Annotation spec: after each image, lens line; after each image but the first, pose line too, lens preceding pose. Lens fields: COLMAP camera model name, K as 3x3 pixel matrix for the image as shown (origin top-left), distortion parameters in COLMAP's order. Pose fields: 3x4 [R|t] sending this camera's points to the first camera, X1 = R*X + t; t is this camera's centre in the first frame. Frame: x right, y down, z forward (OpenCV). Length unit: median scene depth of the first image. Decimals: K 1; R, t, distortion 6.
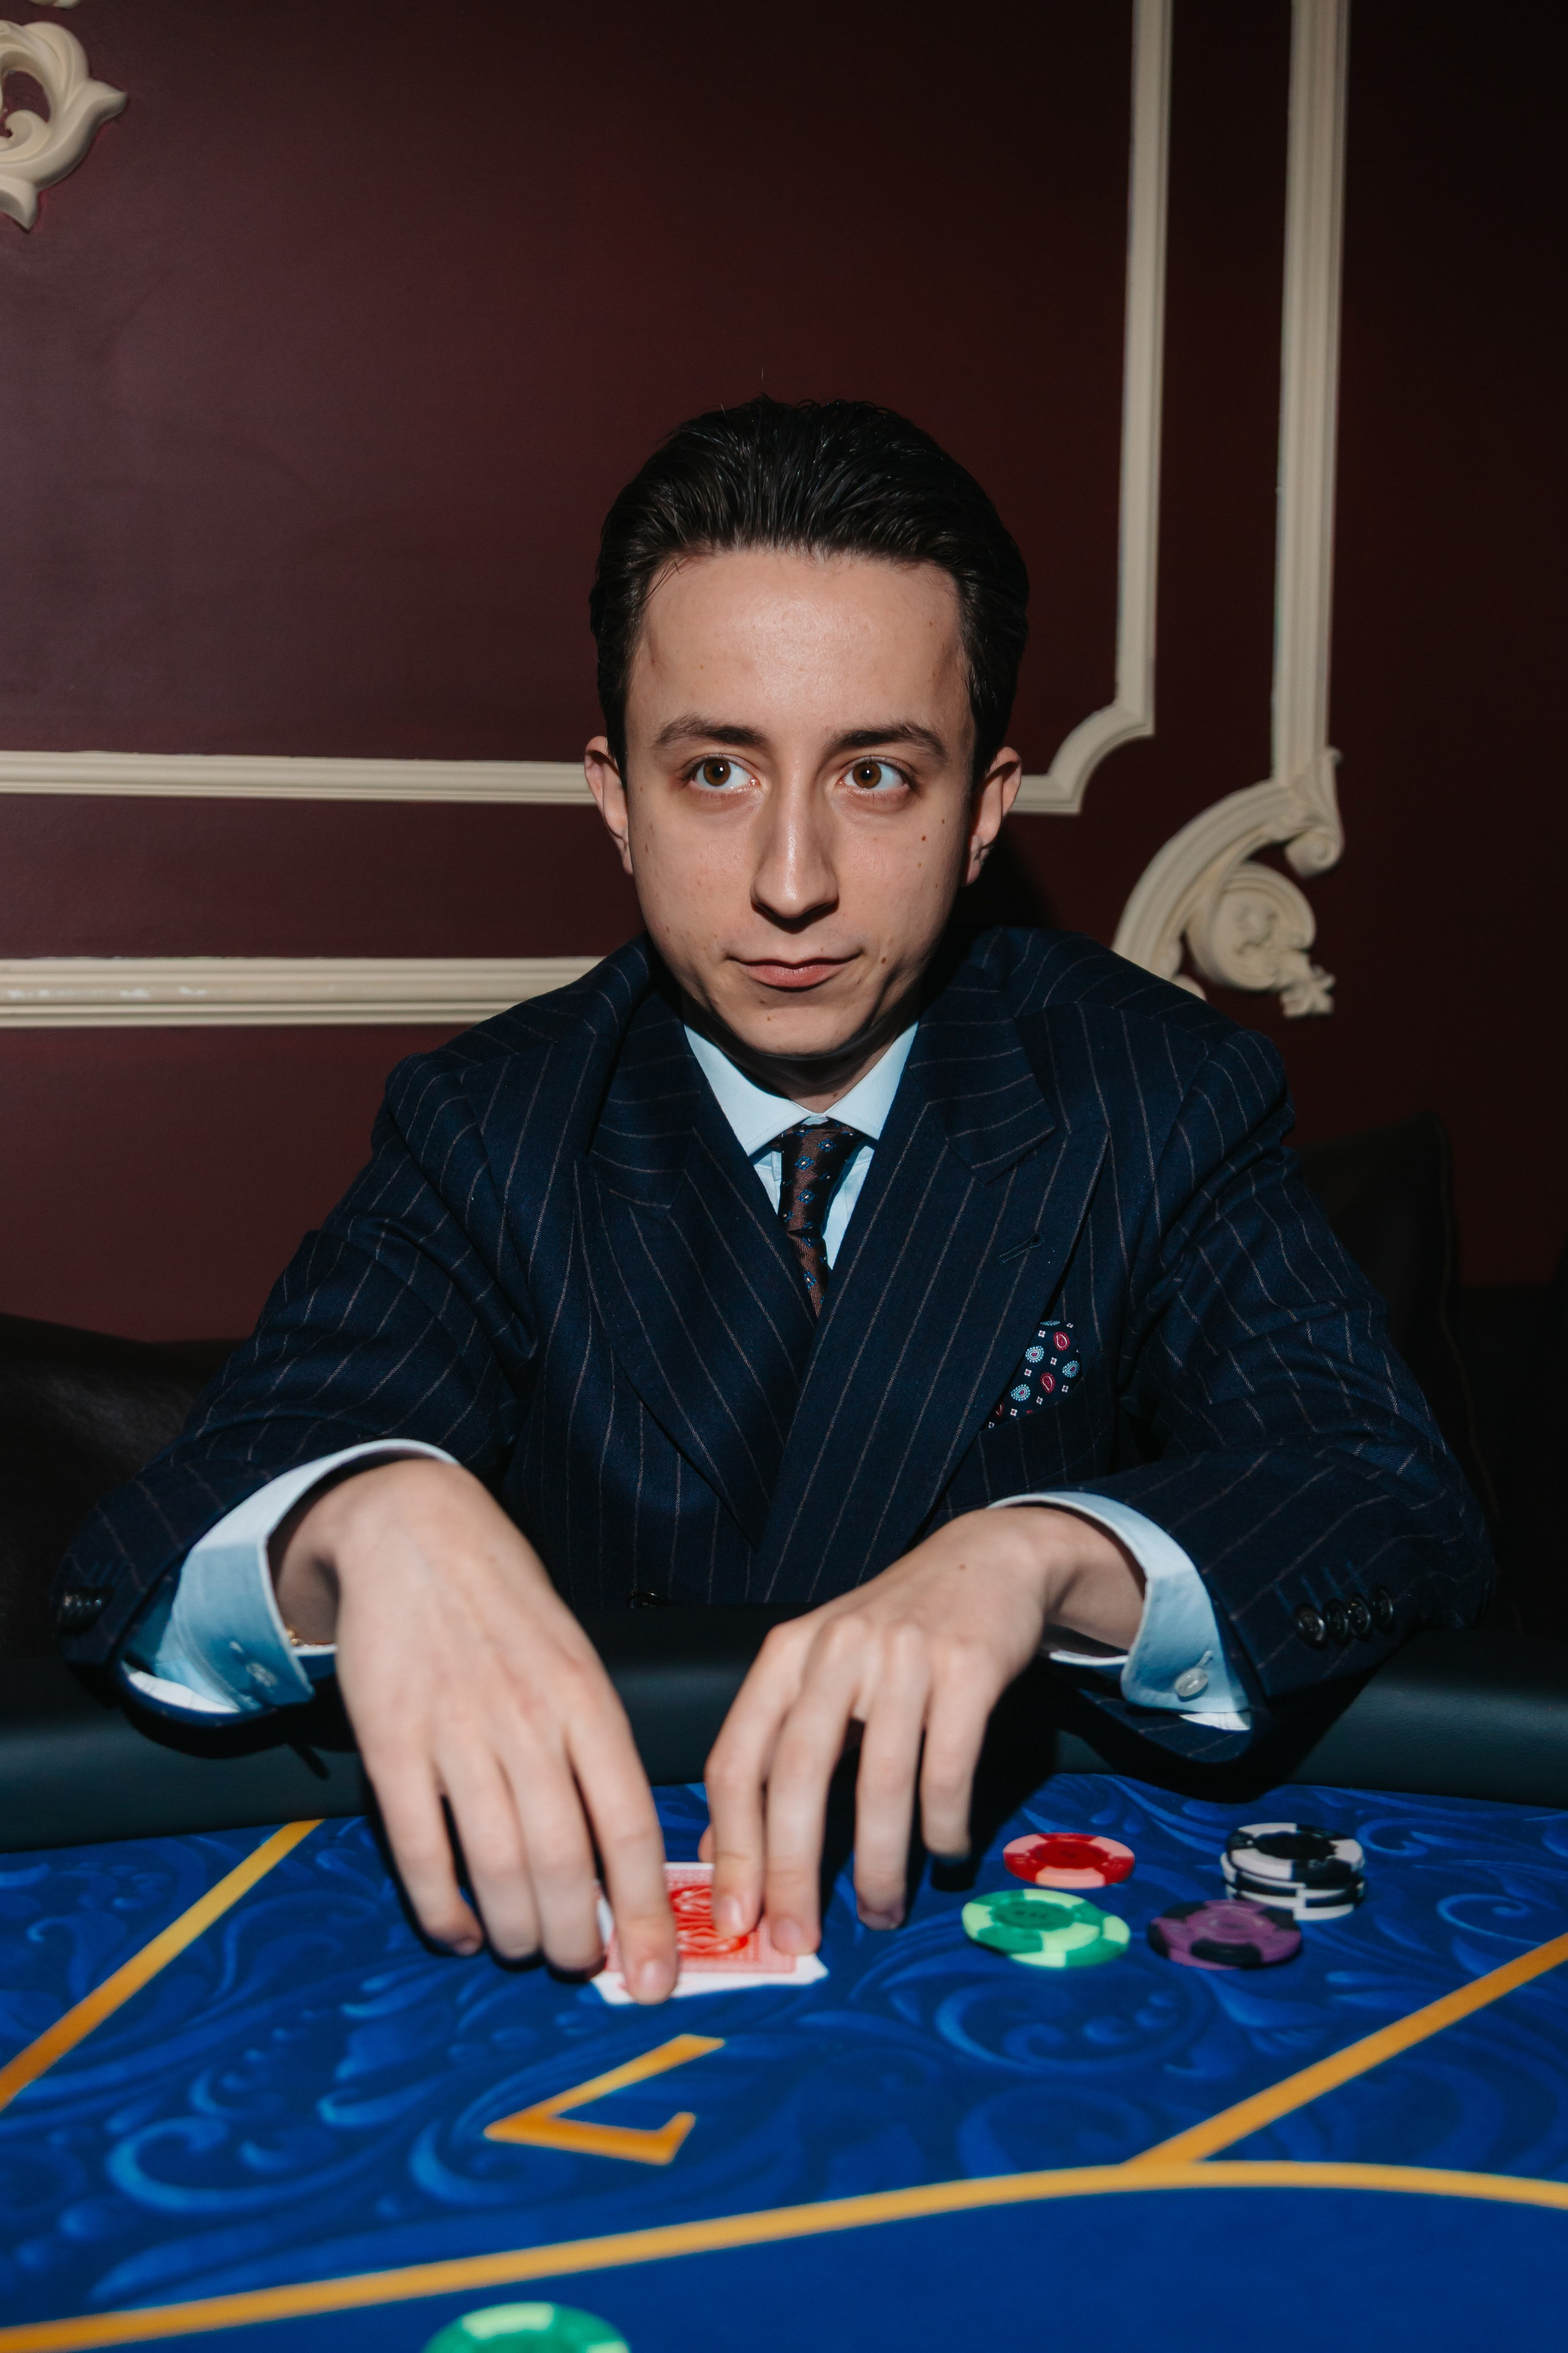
lens RADIAL K [[2594.2, 0, 756.3], [0, 2594.2, 1182.0], [0, 0, 1]] dist [0.043986, 0.000000]
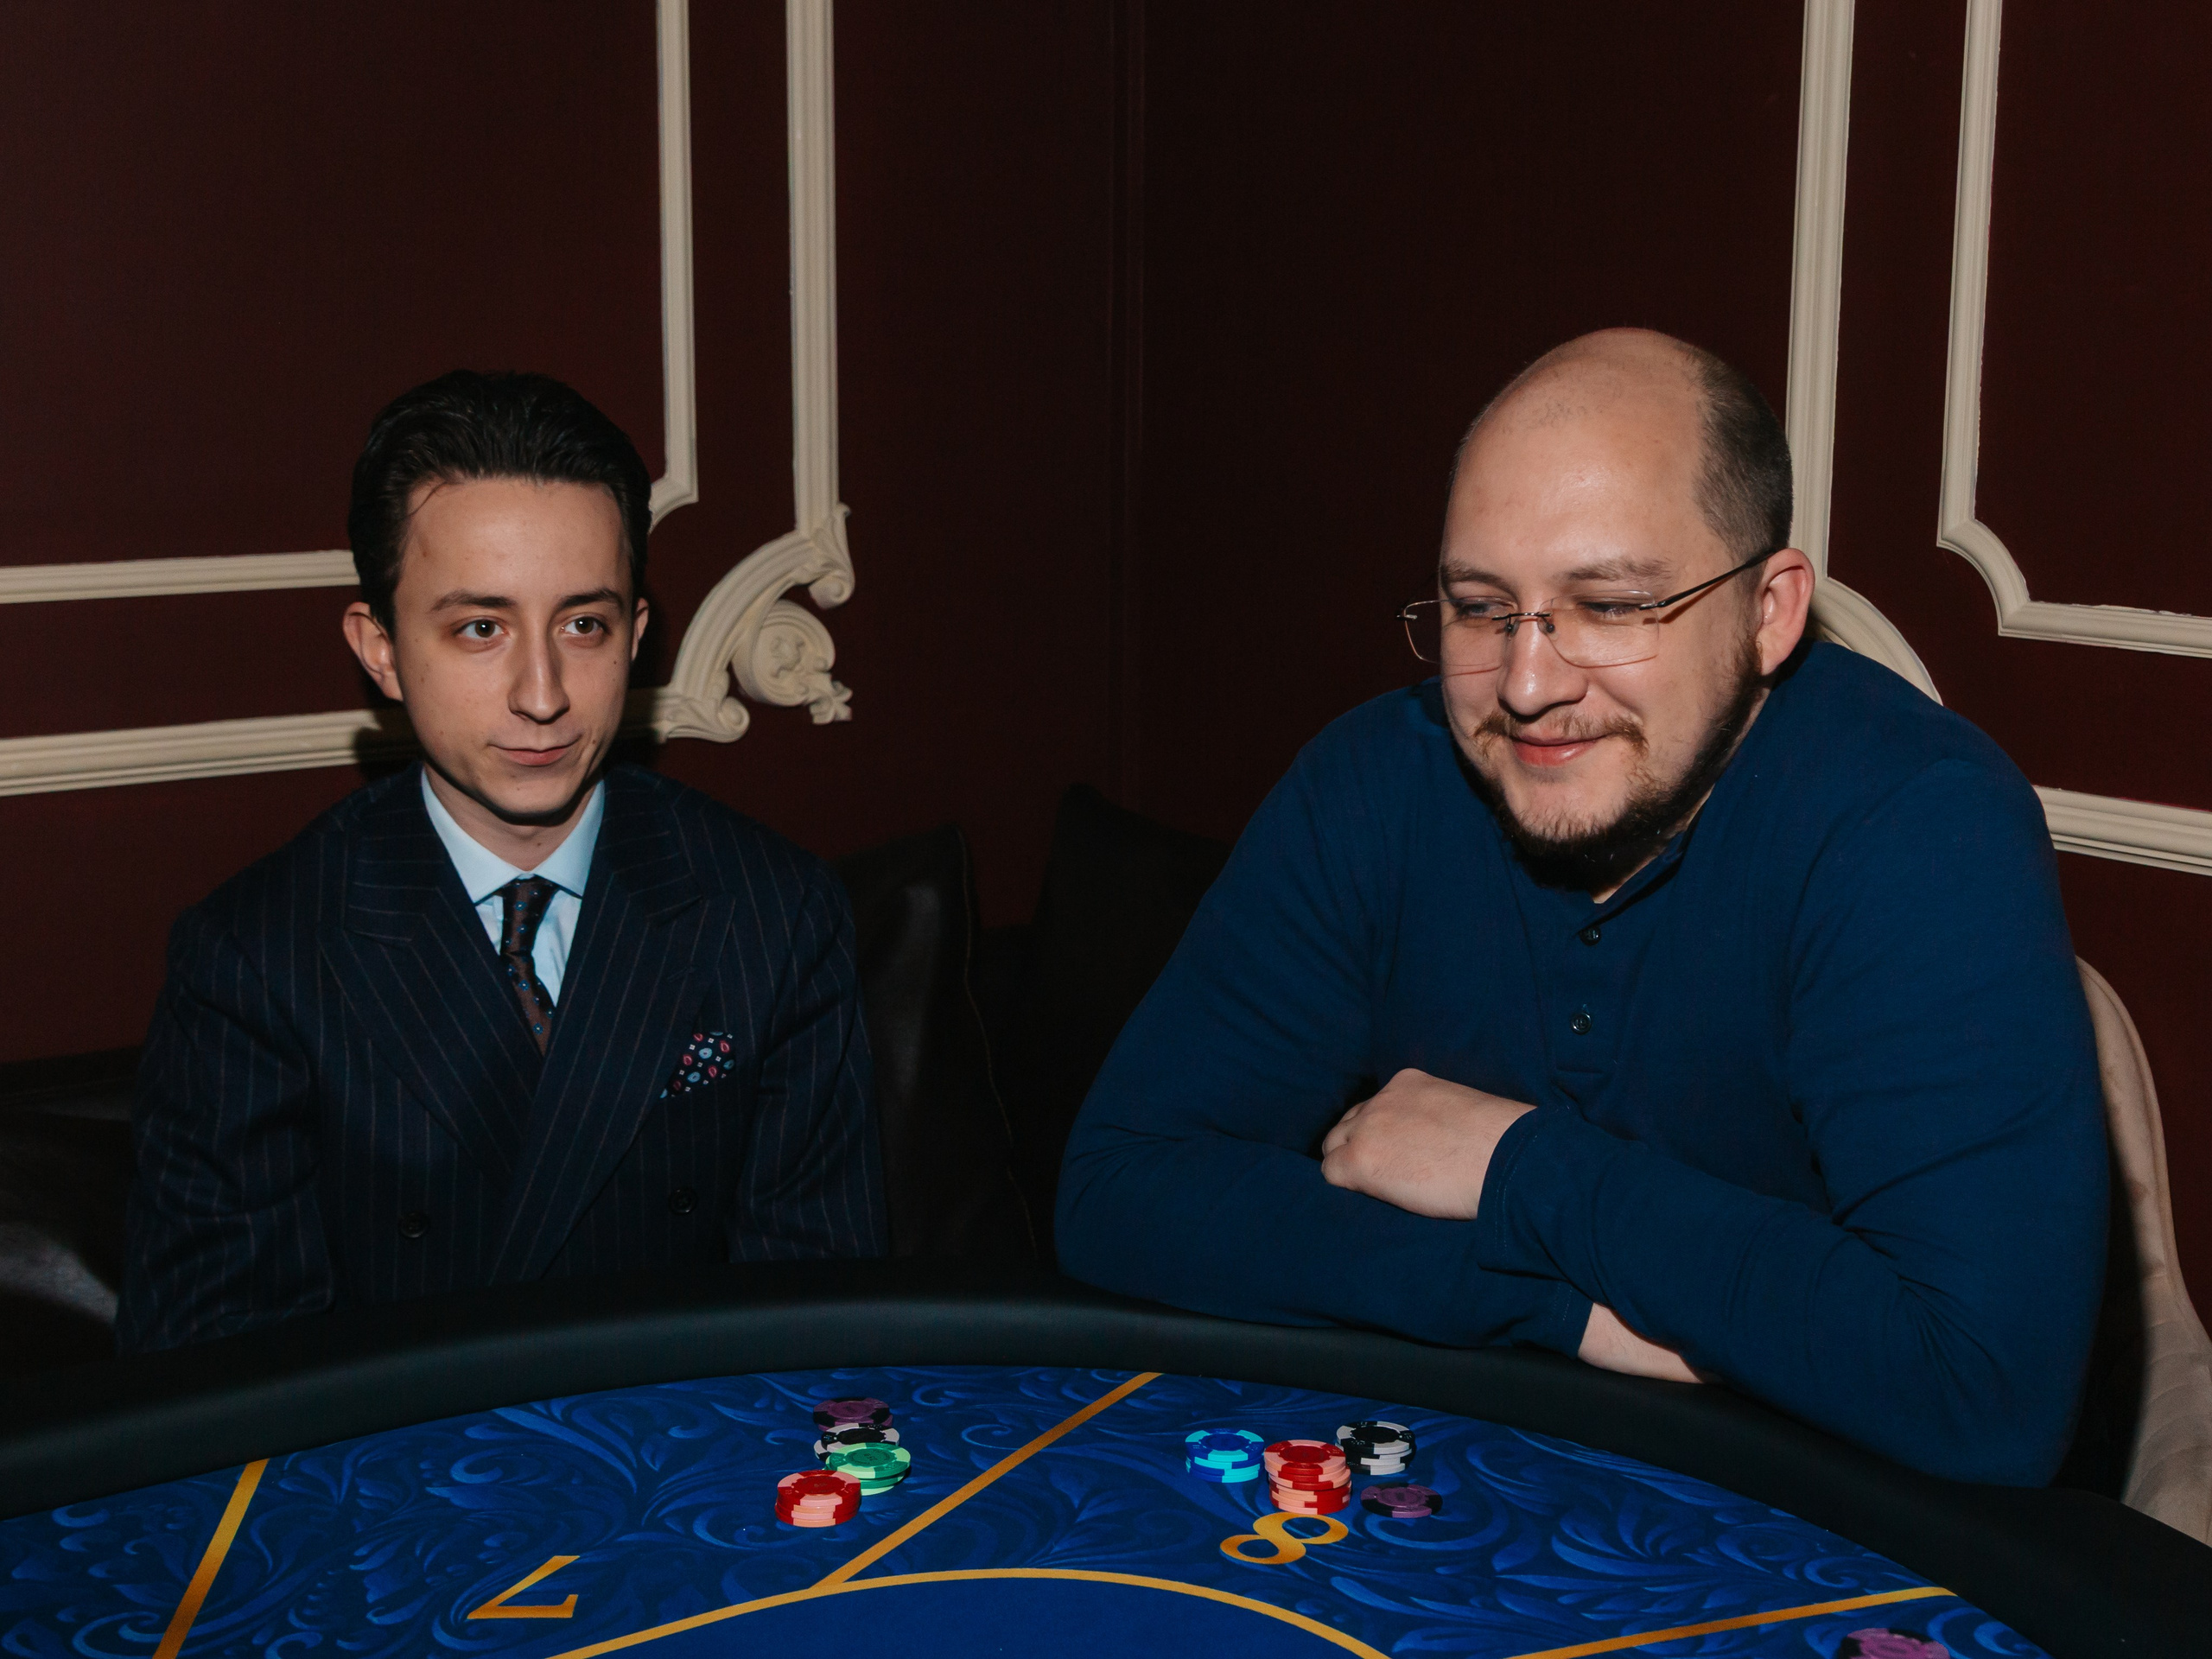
lens RADIAL K [[3151.9, 0, 1158.8], [0, 3151.9, 959.3], [0, 0, 1]] dist [0.045033, 0.000000]
pose [[0.945503, -0.064305, 0.319200, -0.140314], [0.024136, 0.991449, 0.128240, -0.160114], [-0.324718, -0.113547, 0.938971, -0.519057]]
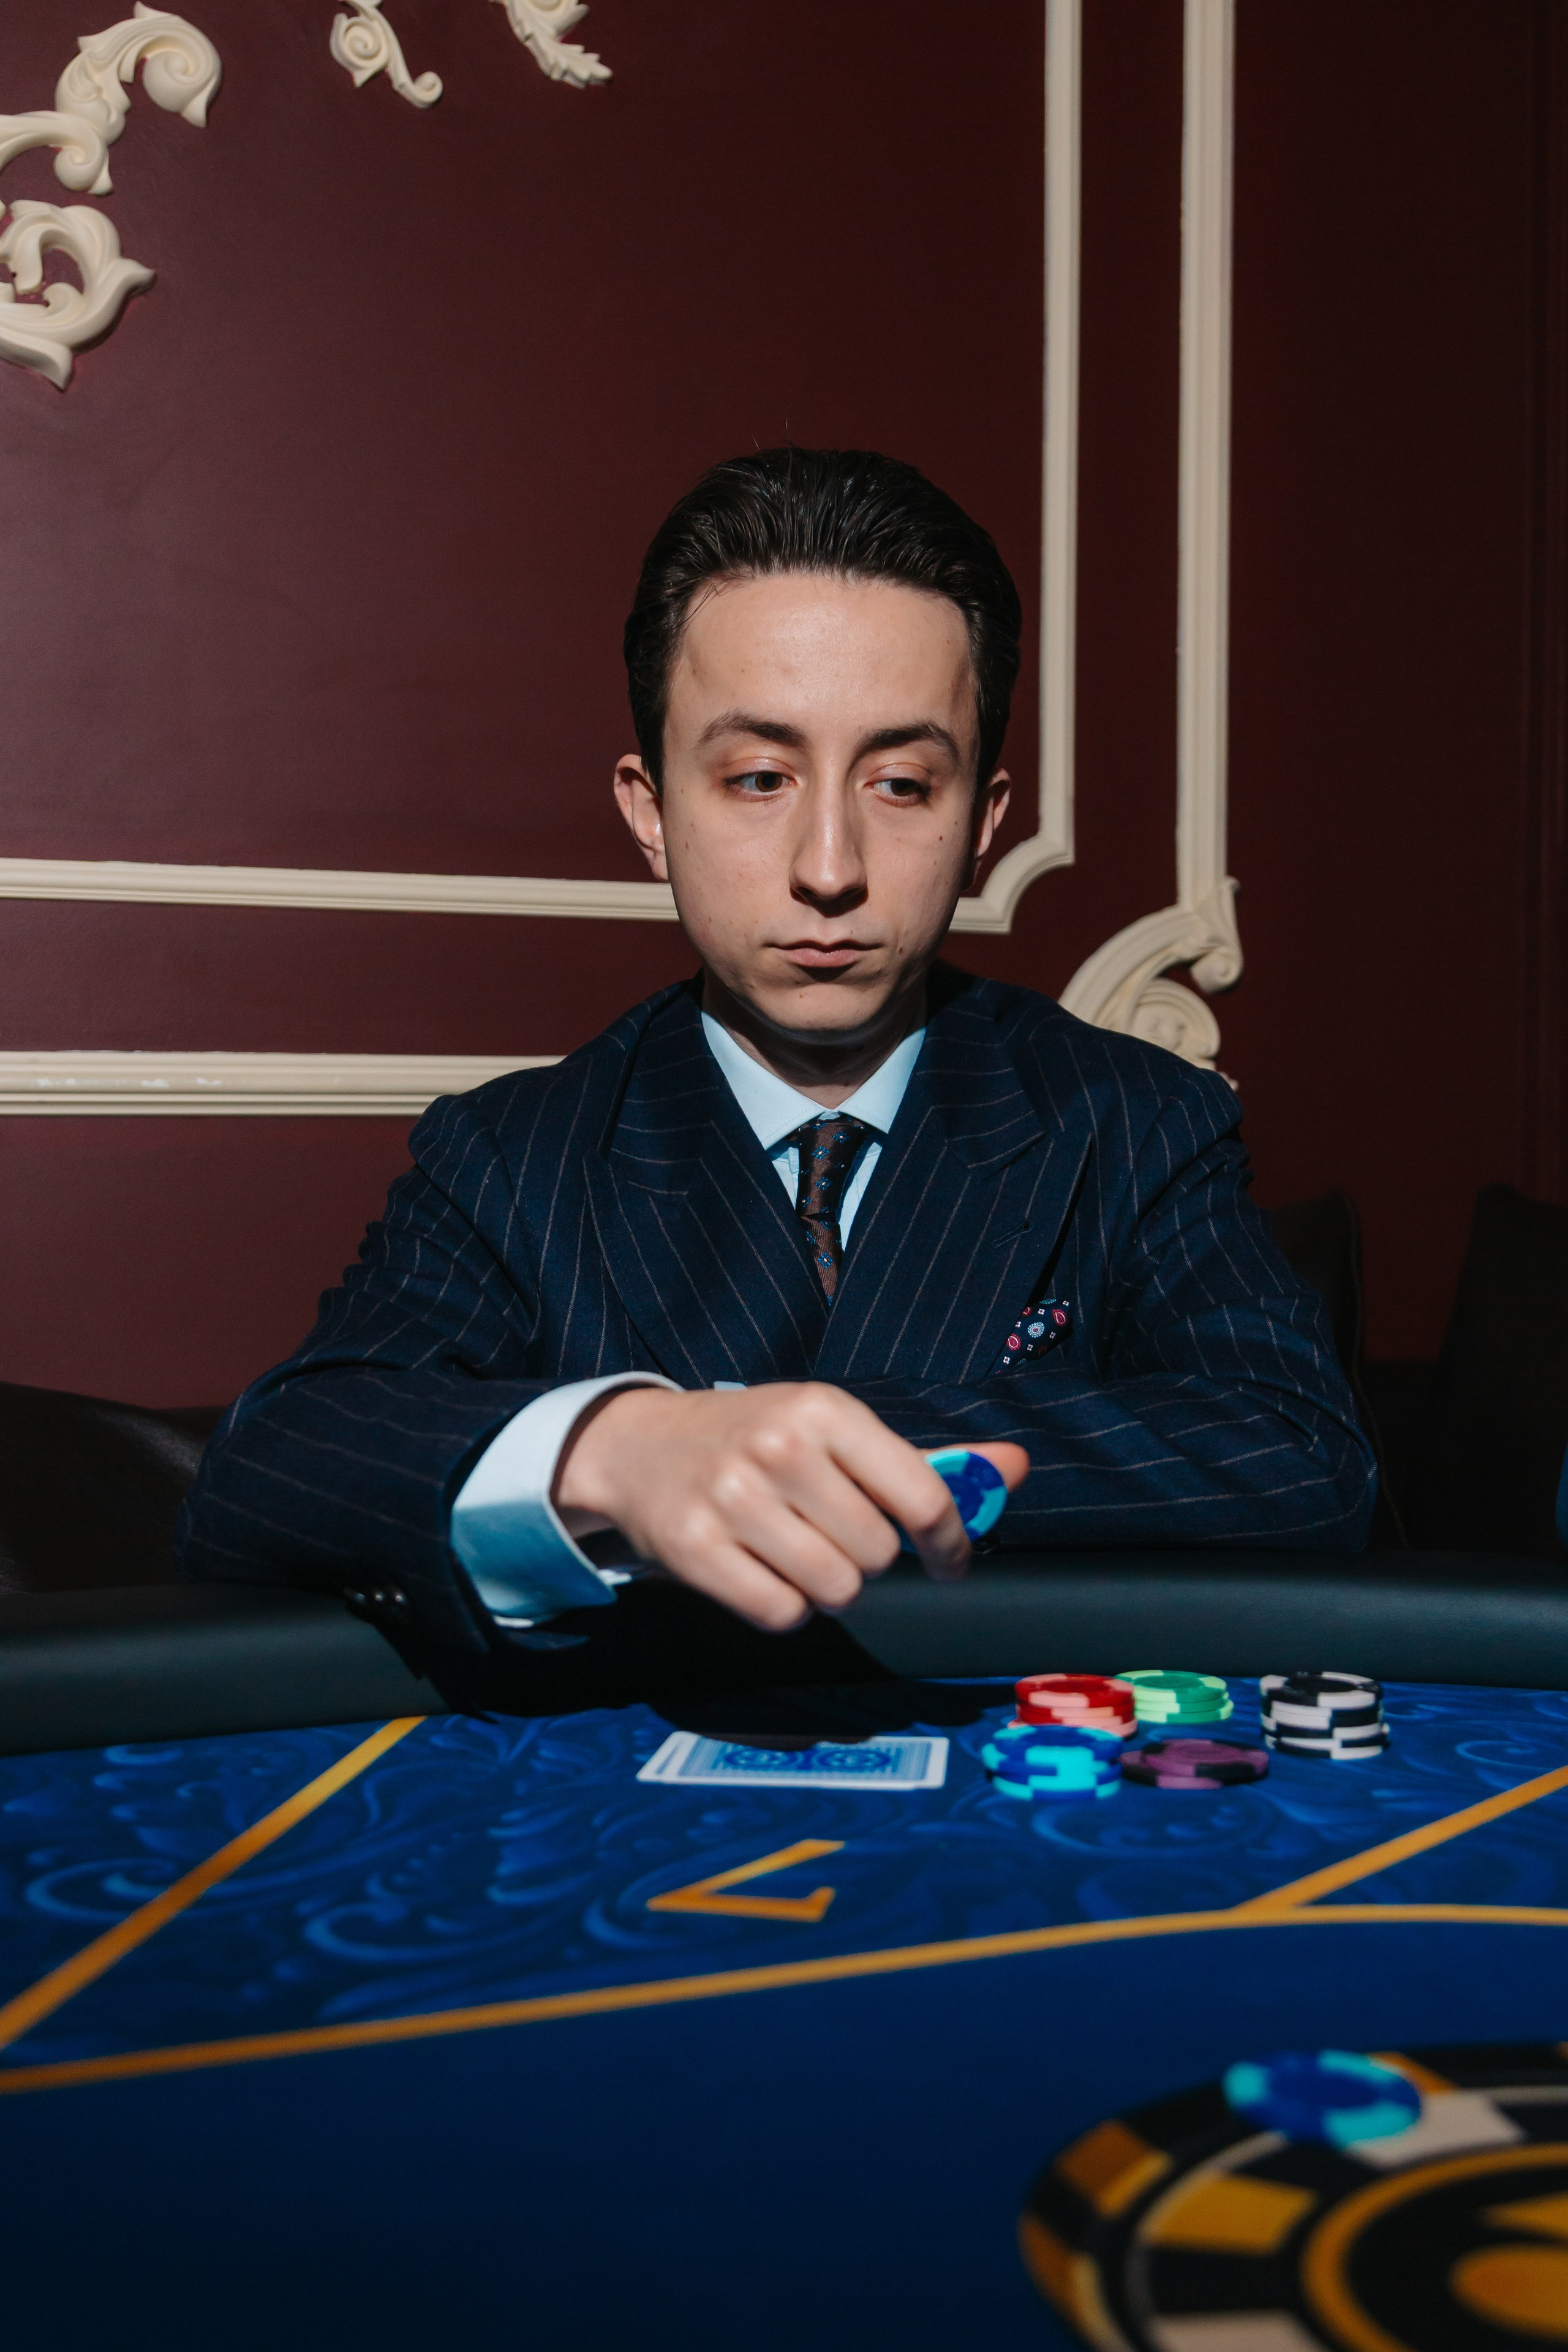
lens RADIAL K [[2425.5, 0, 778.5], [0, 2425.5, 1241.9], [0, 0, 1]] dist [0.061648, 0.000000]
pose [[0.997711, -0.009708, 0.066923, -0.049202], [0.014571, 0.997257, -0.072563, 0.070110], [-0.066035, 0.073372, 0.995116, -0.016432]]
